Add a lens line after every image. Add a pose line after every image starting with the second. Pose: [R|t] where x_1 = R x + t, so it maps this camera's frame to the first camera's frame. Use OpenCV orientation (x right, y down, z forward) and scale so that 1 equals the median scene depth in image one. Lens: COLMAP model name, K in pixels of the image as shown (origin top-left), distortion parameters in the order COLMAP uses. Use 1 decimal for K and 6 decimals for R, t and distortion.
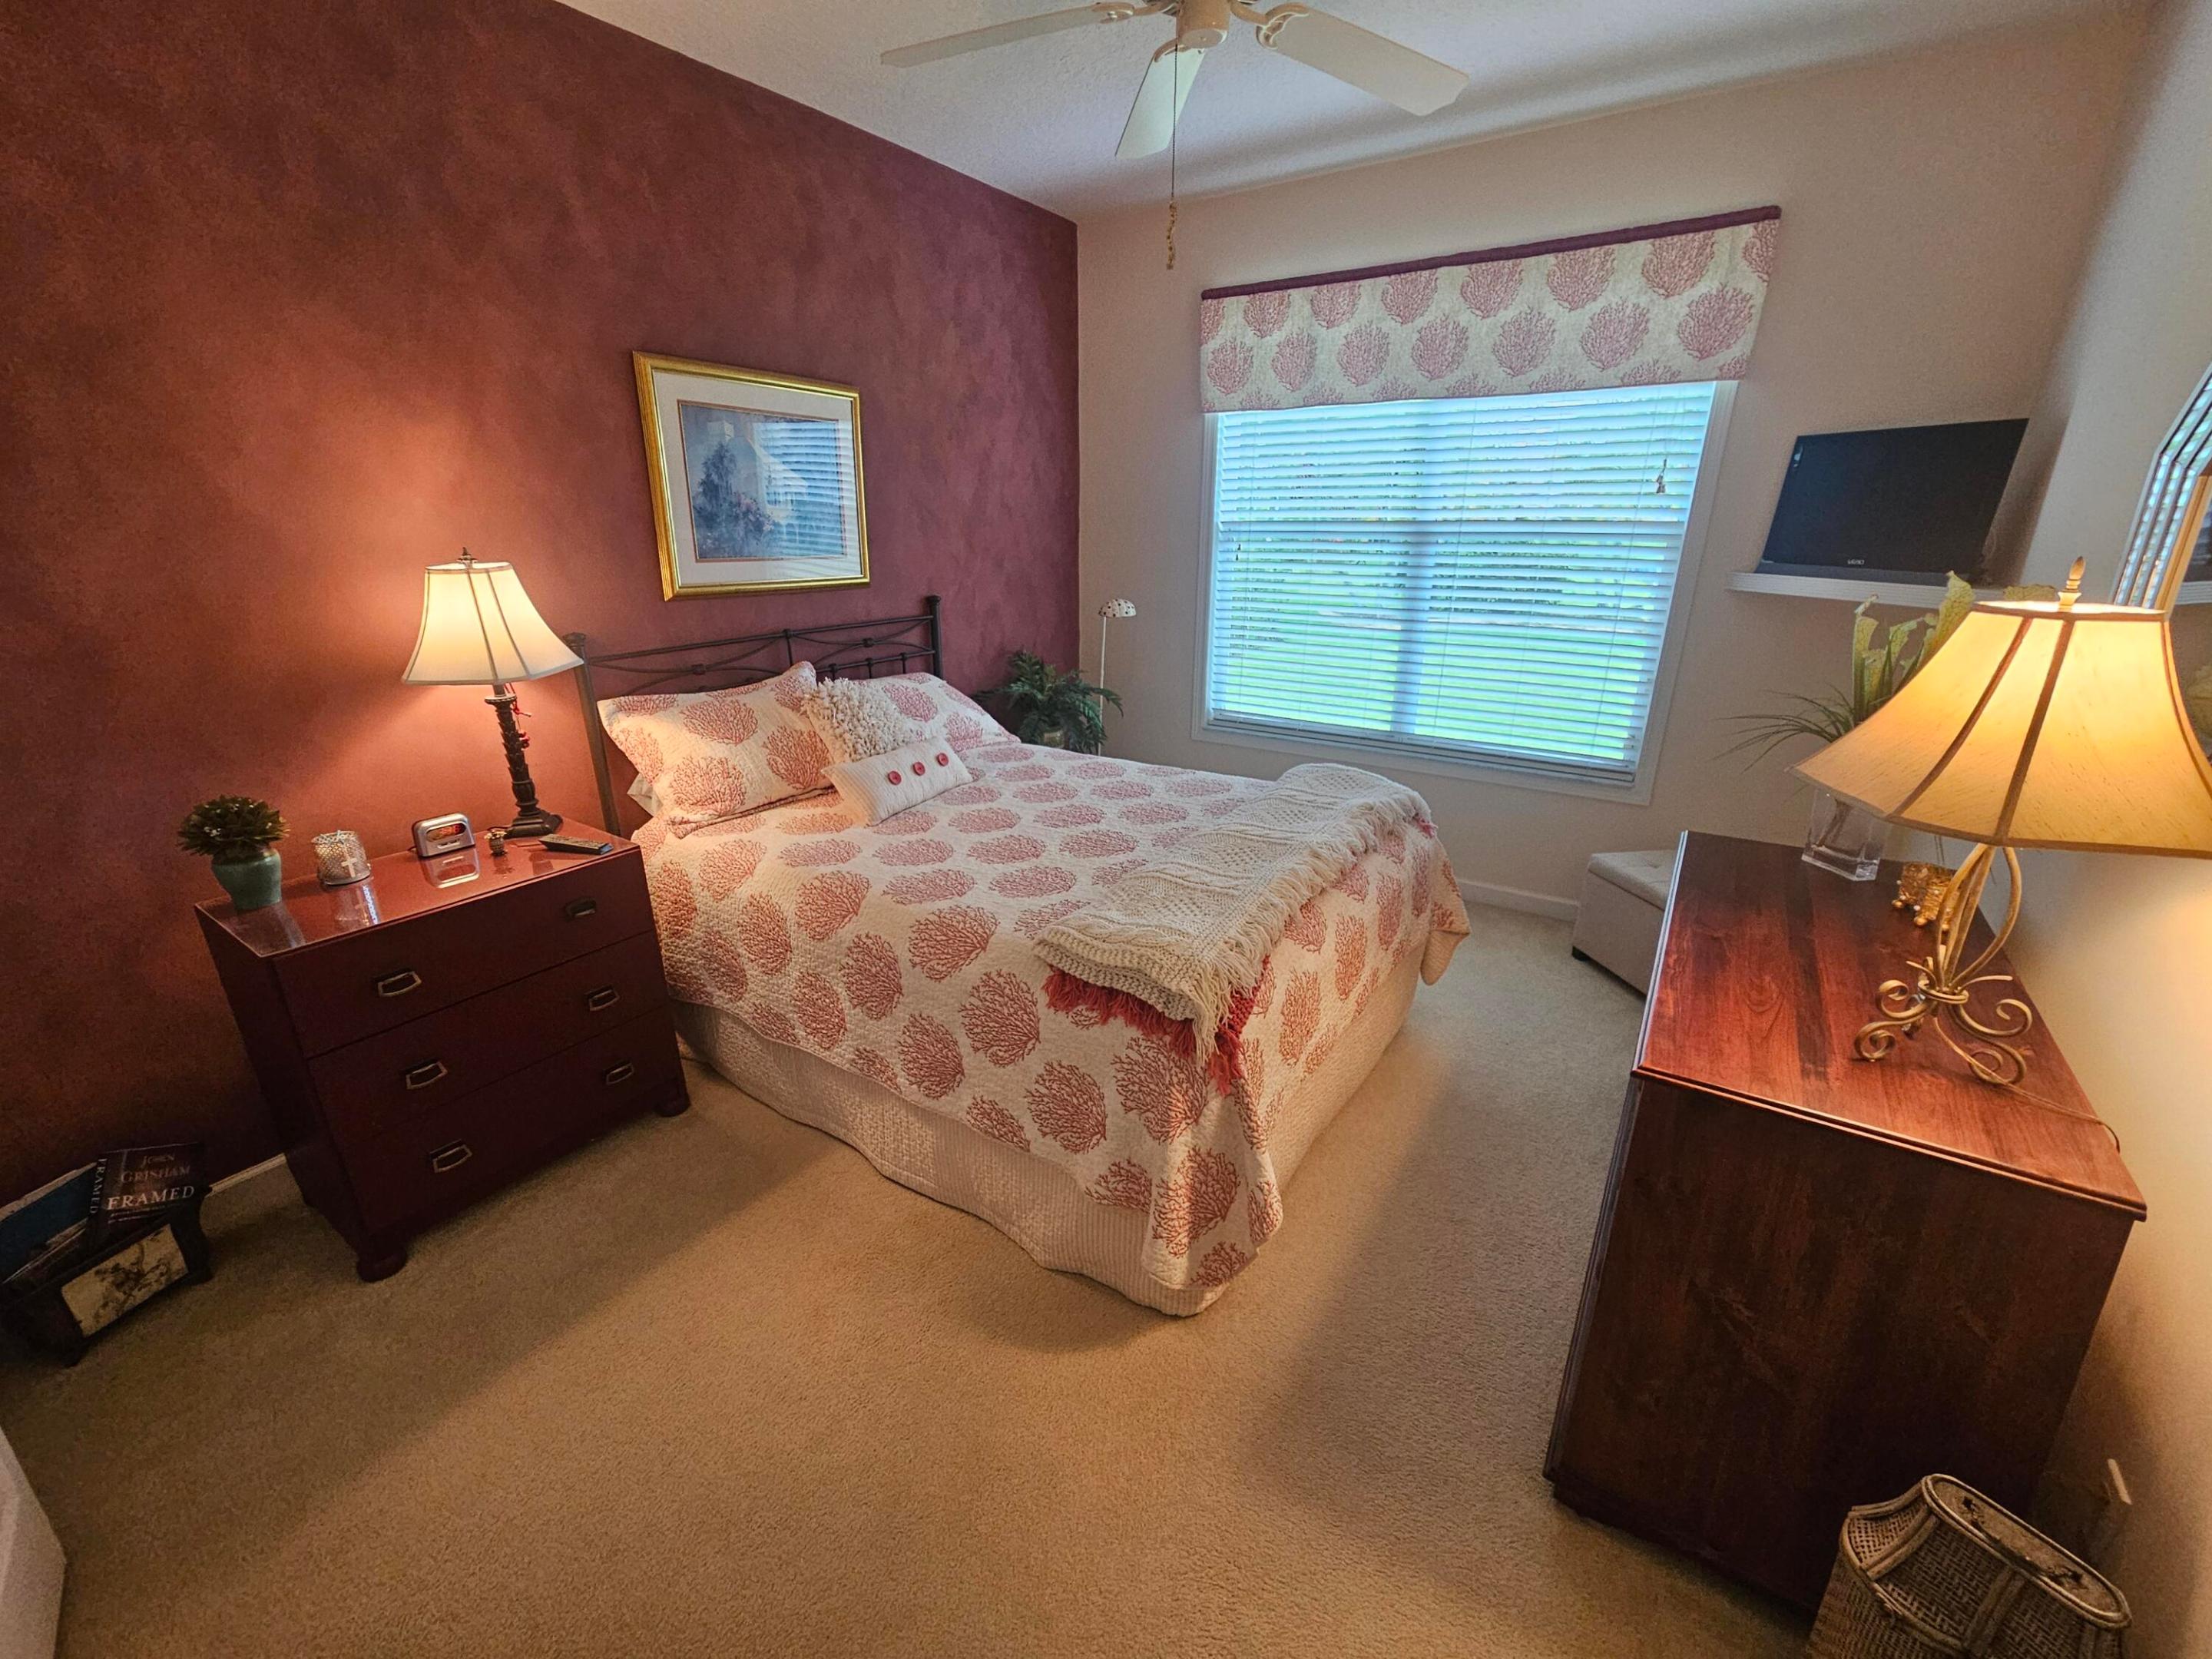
lens RADIAL K [[911.0, 0, 1089.2], [0, 911.0, 831.2], [0, 0, 1]] dist [-0.002095, -0.000472]
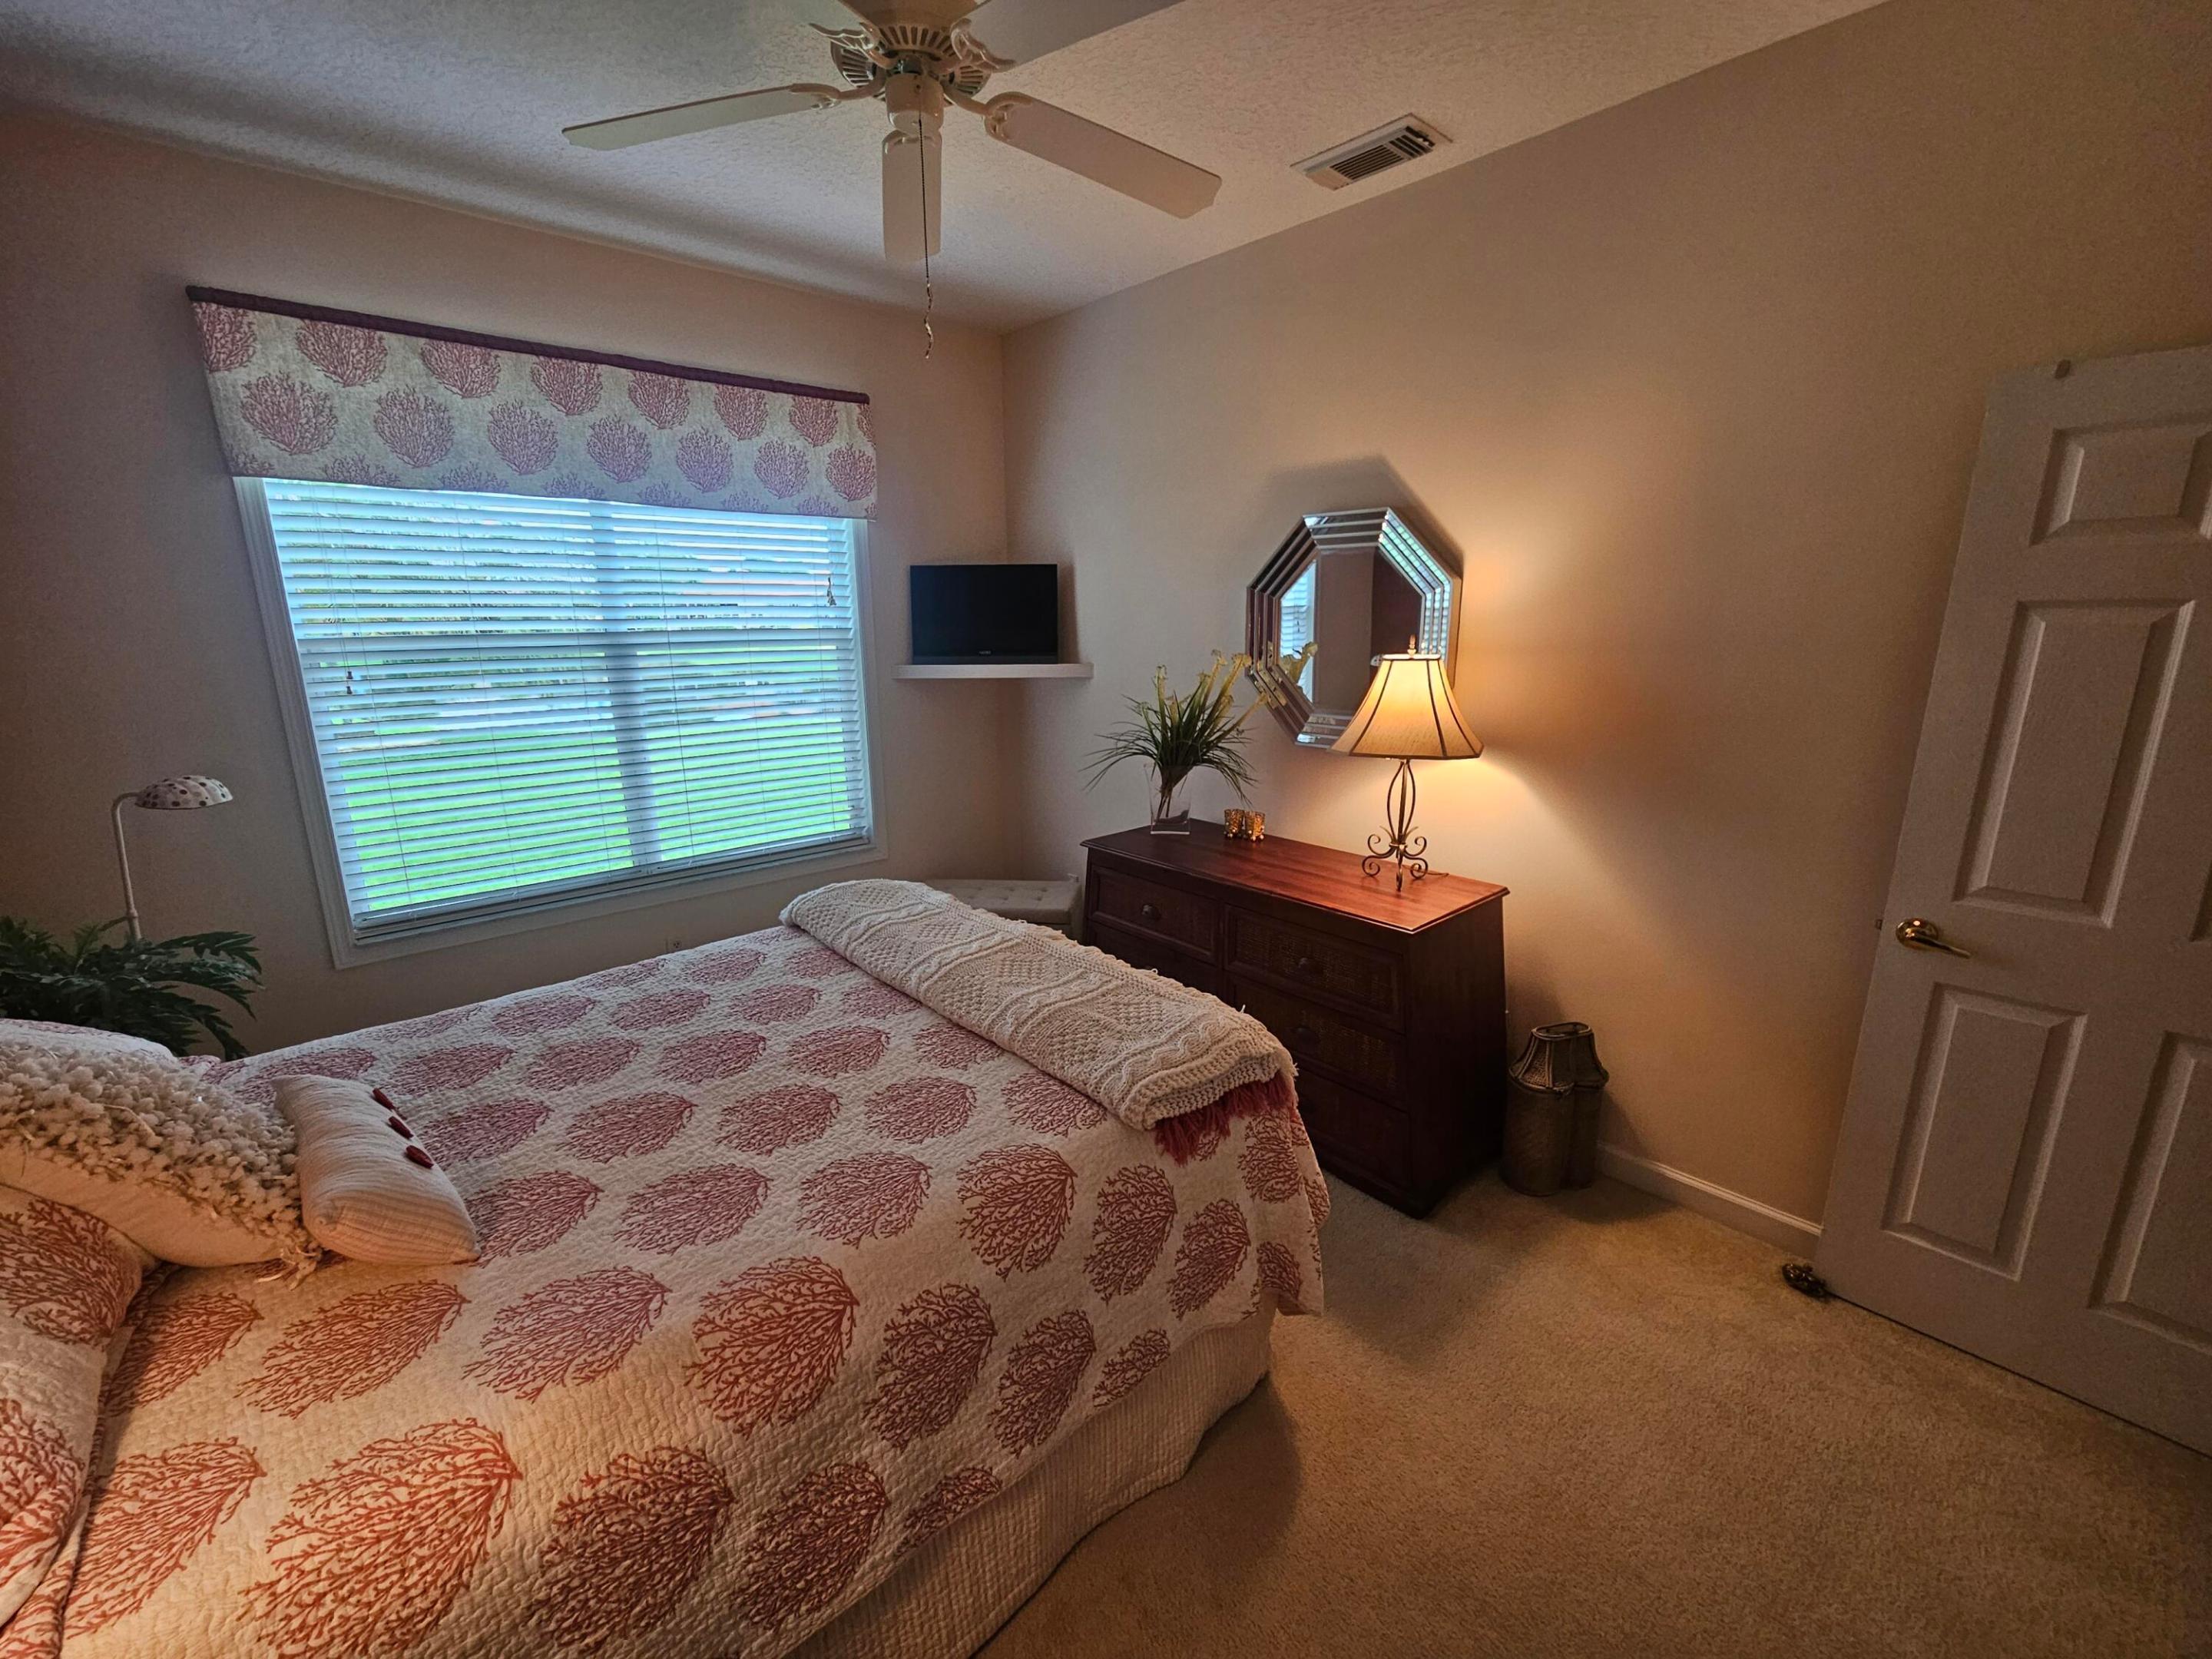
lens RADIAL K [[911.0, 0, 1089.0], [0, 911.0, 828.4], [0, 0, 1]] dist [-0.002095, -0.000472]
pose [[0.244286, -0.219697, 0.944488, -0.512148], [0.328382, 0.935191, 0.132600, -0.158656], [-0.912408, 0.277761, 0.300599, 0.452058]]
